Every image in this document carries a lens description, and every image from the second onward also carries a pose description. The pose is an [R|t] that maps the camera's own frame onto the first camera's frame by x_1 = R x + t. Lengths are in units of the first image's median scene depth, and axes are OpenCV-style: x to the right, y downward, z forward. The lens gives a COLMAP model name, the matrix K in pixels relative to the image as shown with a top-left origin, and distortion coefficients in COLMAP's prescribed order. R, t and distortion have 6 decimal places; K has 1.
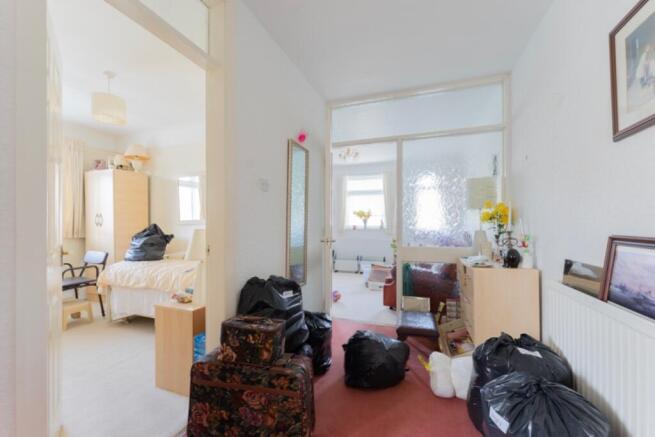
lens RADIAL K [[262.3, 0, 328.7], [0, 262.3, 218.9], [0, 0, 1]] dist [0.000218, 0.000112]
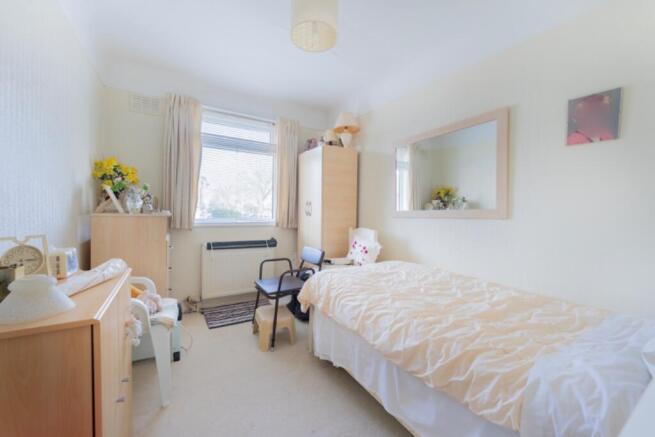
lens RADIAL K [[262.3, 0, 329.2], [0, 262.3, 215.2], [0, 0, 1]] dist [0.000218, 0.000112]
pose [[0.779043, 0.029710, -0.626266, -0.281746], [-0.021095, 0.999553, 0.021177, 0.005886], [0.626616, -0.003287, 0.779321, 0.367739]]
